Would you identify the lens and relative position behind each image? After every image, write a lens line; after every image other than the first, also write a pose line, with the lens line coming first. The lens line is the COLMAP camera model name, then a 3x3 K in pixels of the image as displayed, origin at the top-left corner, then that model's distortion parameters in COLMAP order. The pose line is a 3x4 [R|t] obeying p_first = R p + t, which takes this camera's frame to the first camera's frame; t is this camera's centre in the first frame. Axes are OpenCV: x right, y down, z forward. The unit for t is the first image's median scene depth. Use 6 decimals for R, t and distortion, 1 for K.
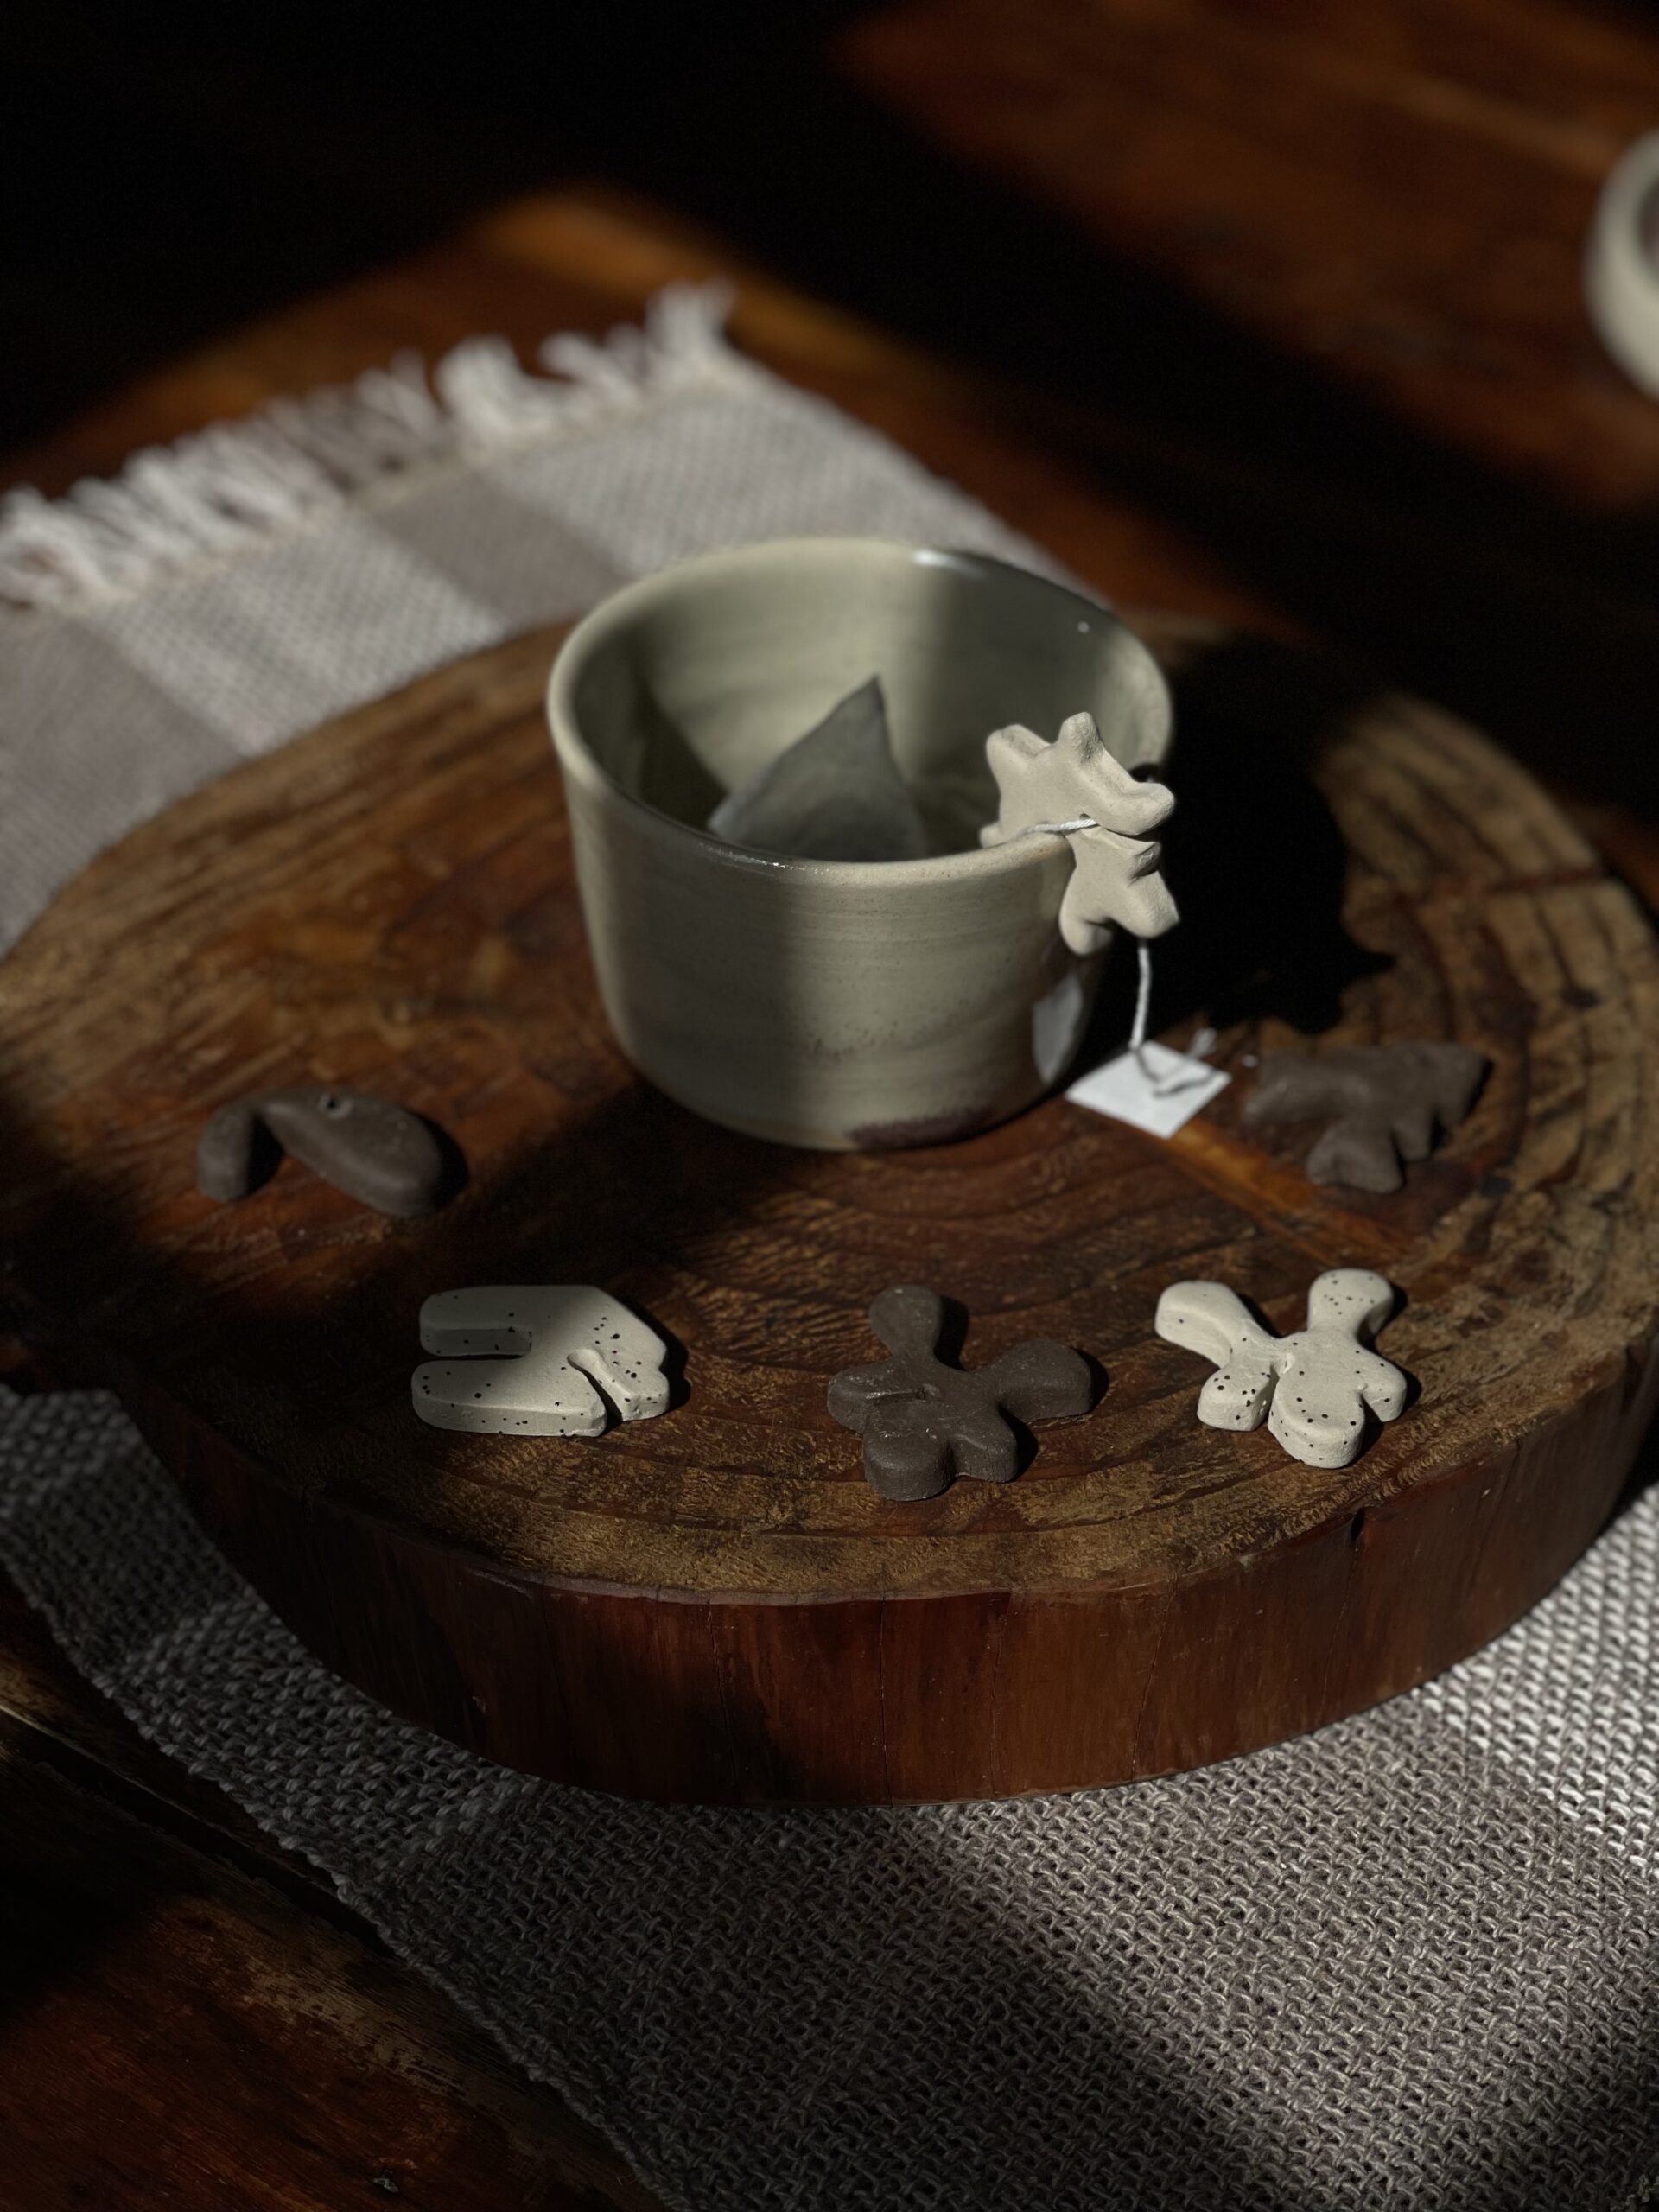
lens RADIAL K [[4094.2, 0, 836.3], [0, 4094.2, 1081.8], [0, 0, 1]] dist [0.194799, 0.000000]
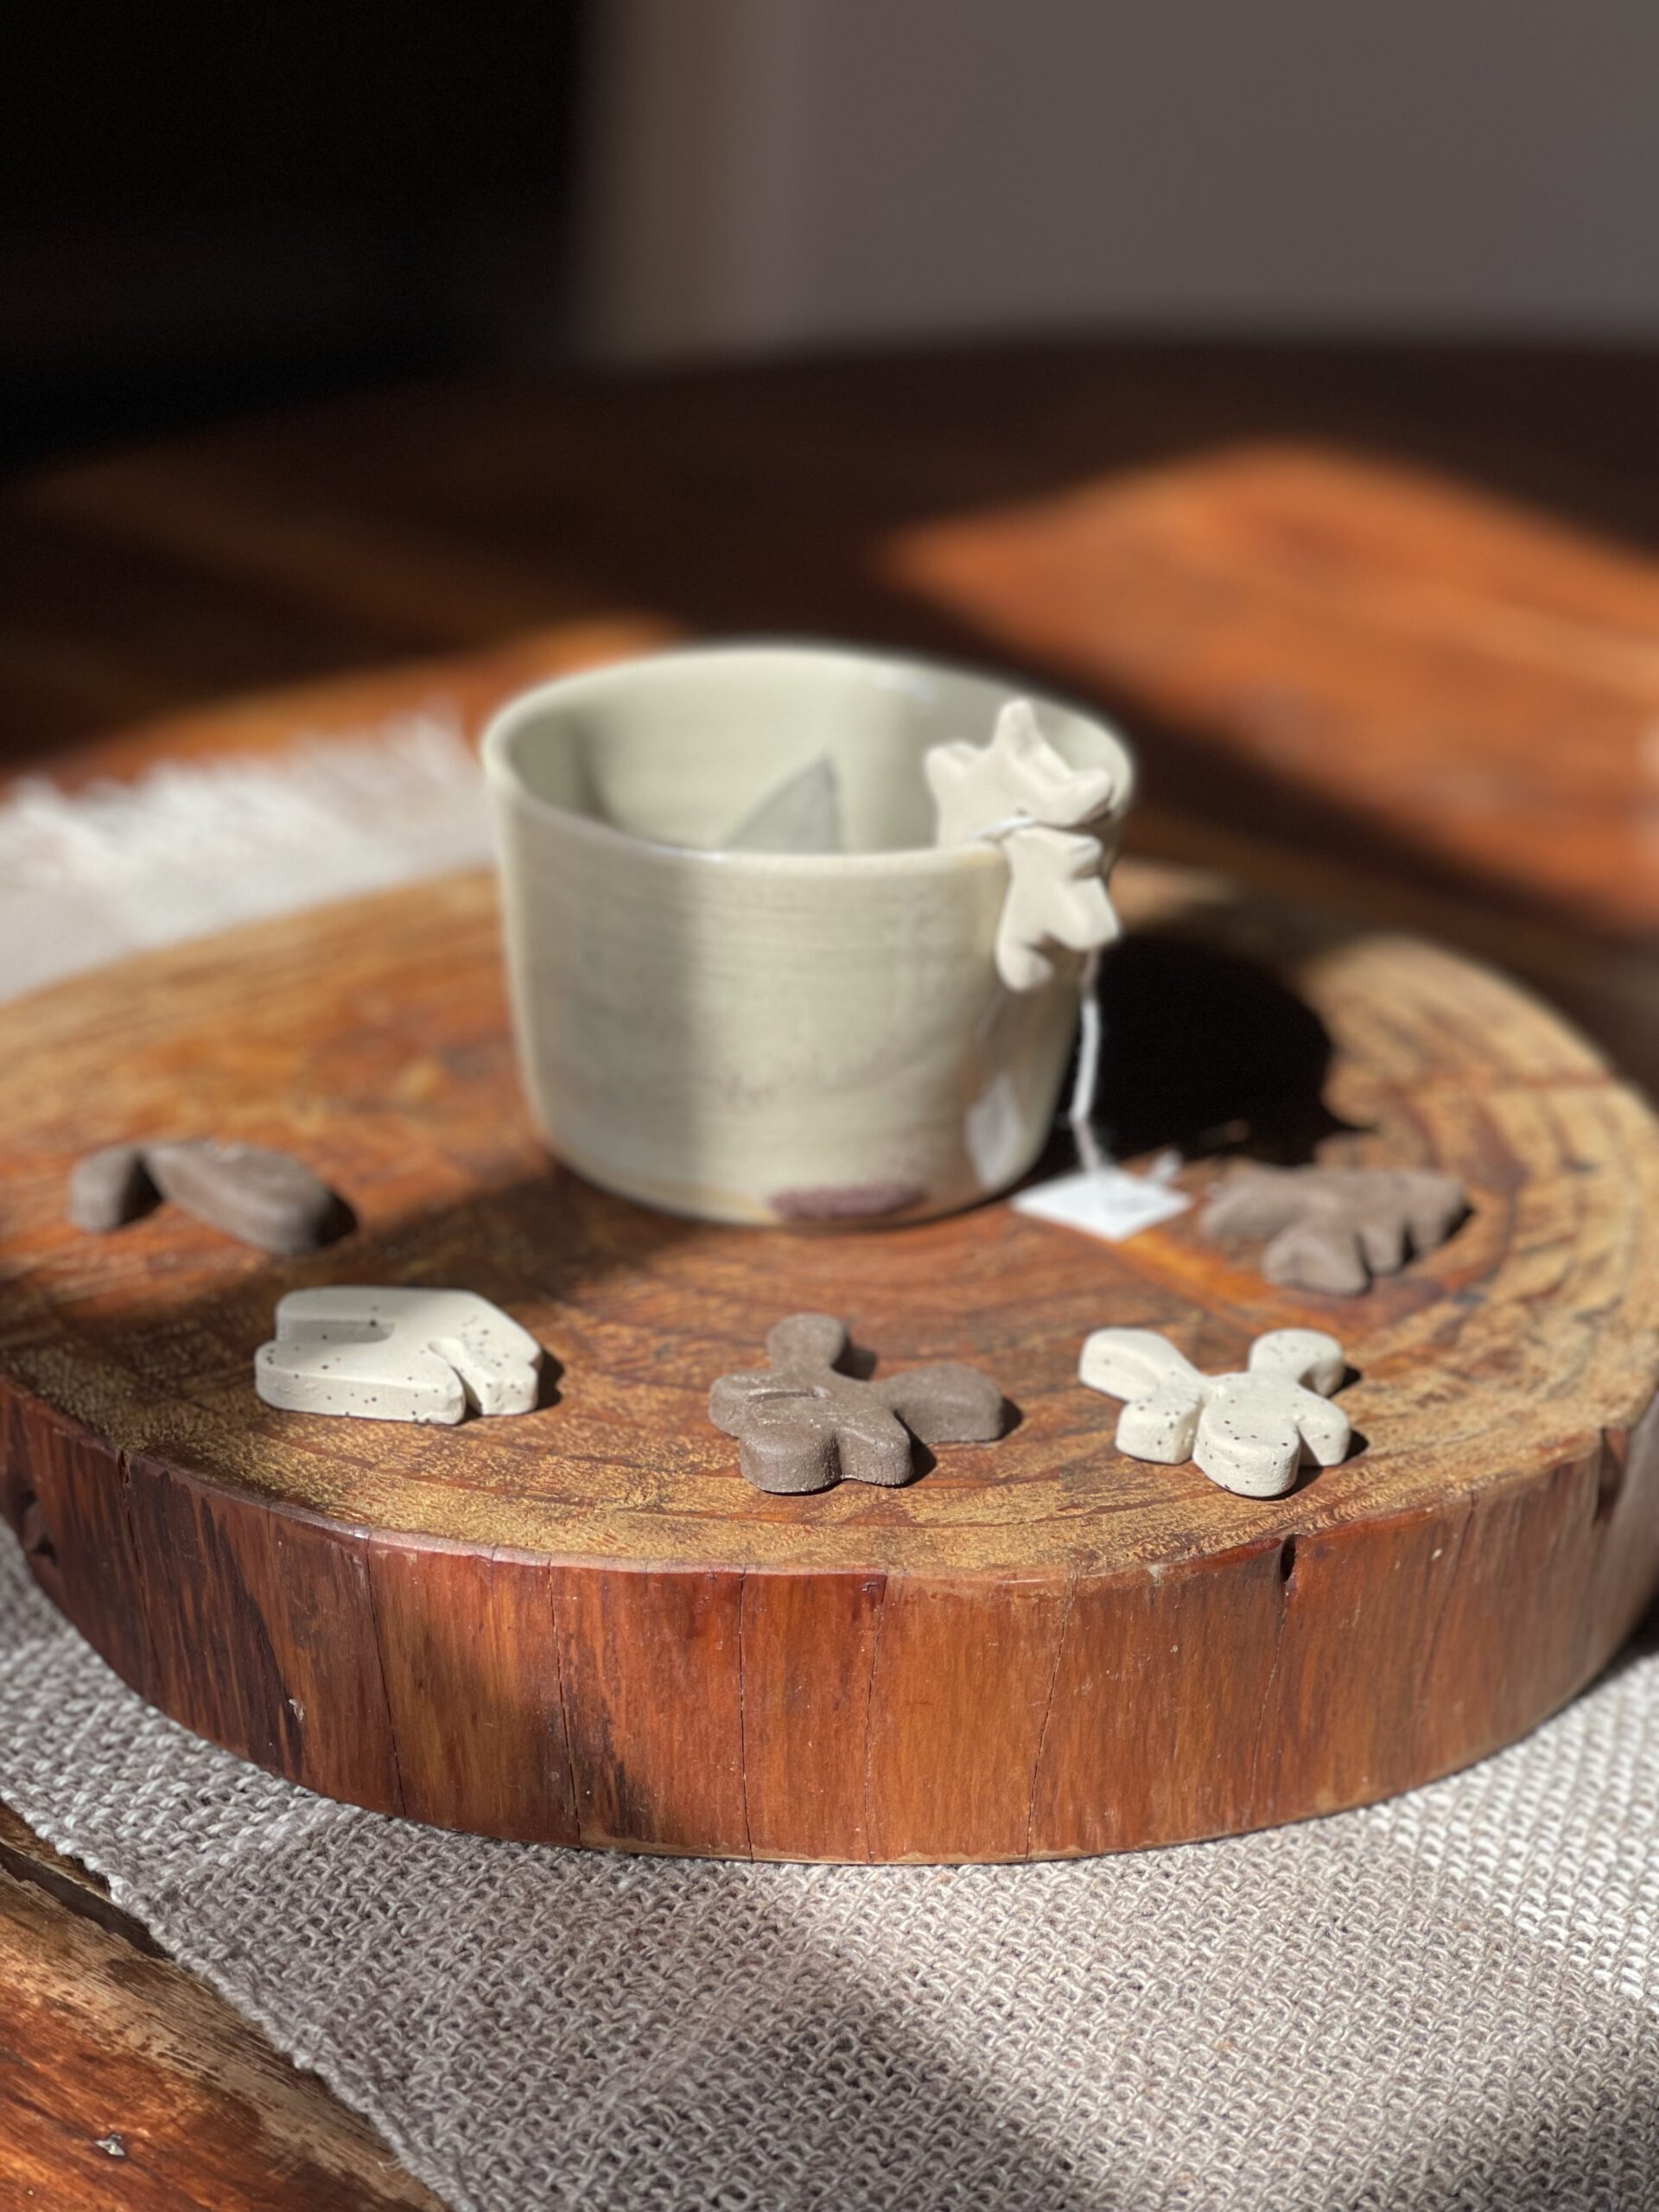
lens RADIAL K [[4094.2, 0, 829.5], [0, 4094.2, 1099.7], [0, 0, 1]] dist [0.194799, 0.000000]
pose [[0.997598, 0.042909, -0.054383, 0.070679], [-0.055405, 0.965465, -0.254572, 0.241026], [0.041581, 0.256974, 0.965523, 0.104254]]
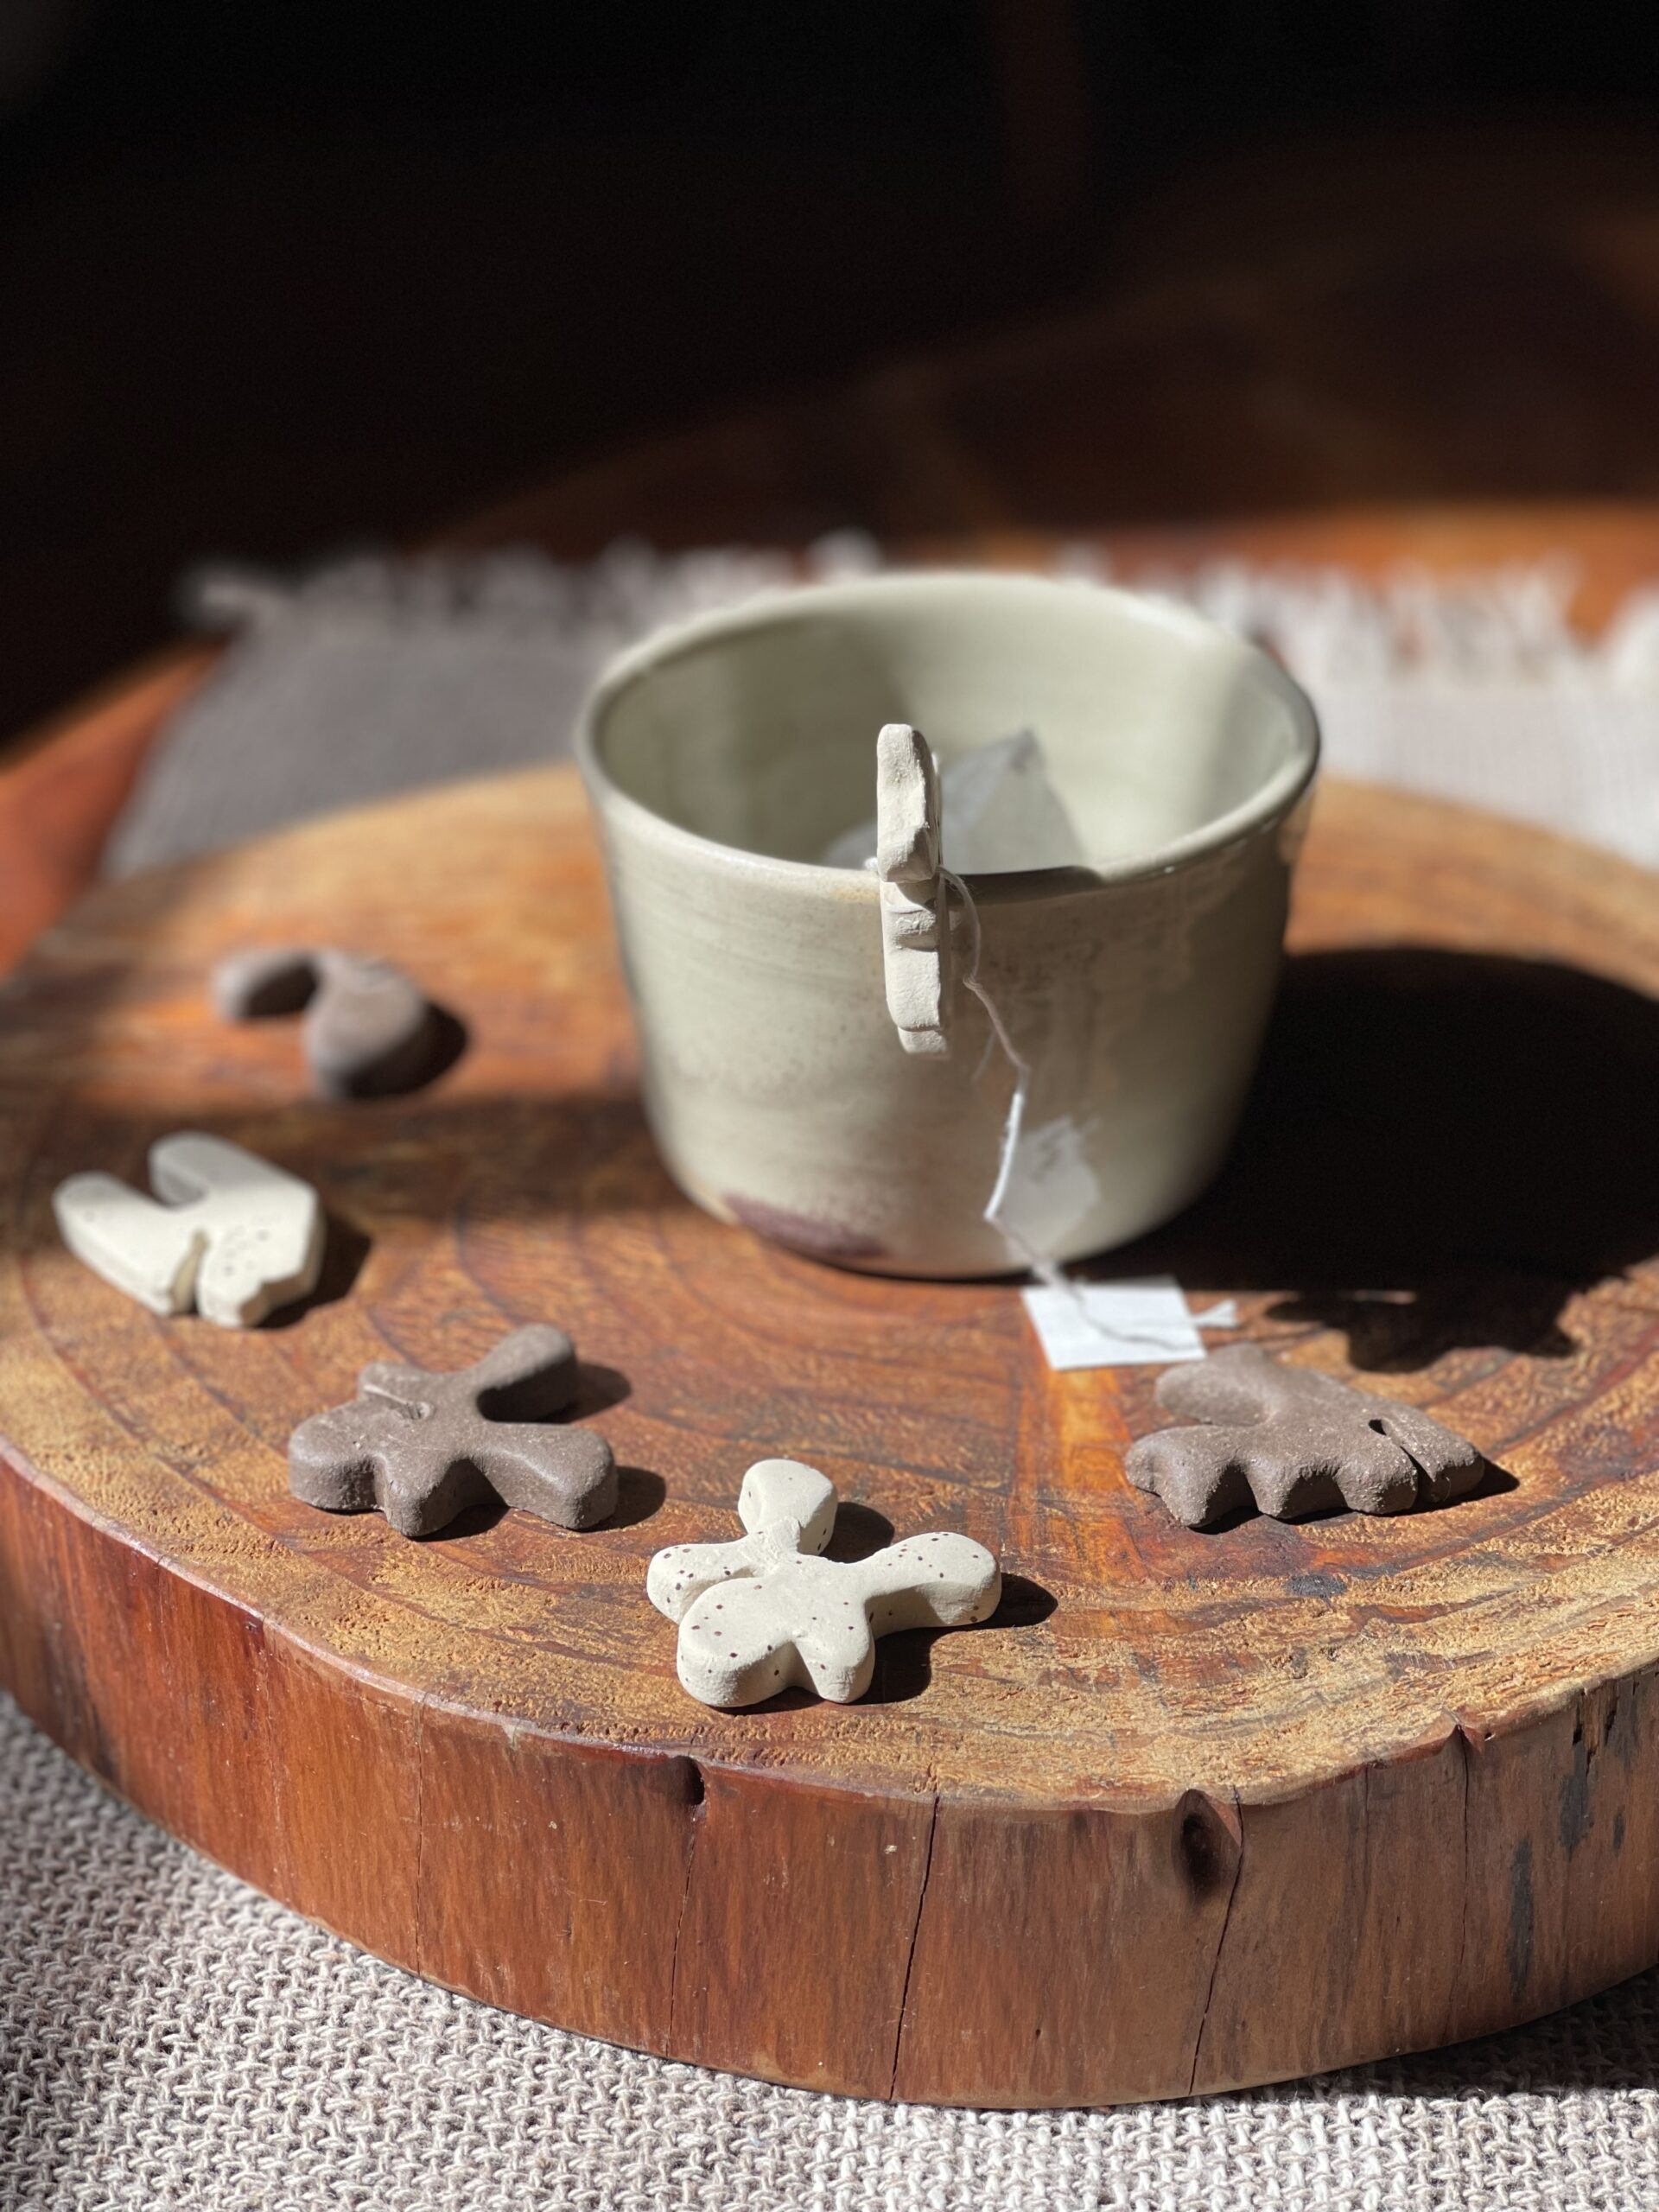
lens RADIAL K [[4094.2, 0, 818.4], [0, 4094.2, 1108.8], [0, 0, 1]] dist [0.194799, 0.000000]
pose [[0.684050, 0.334312, -0.648314, 0.587996], [-0.425645, 0.904722, 0.017426, -0.028315], [0.592370, 0.264031, 0.761174, 0.394274]]
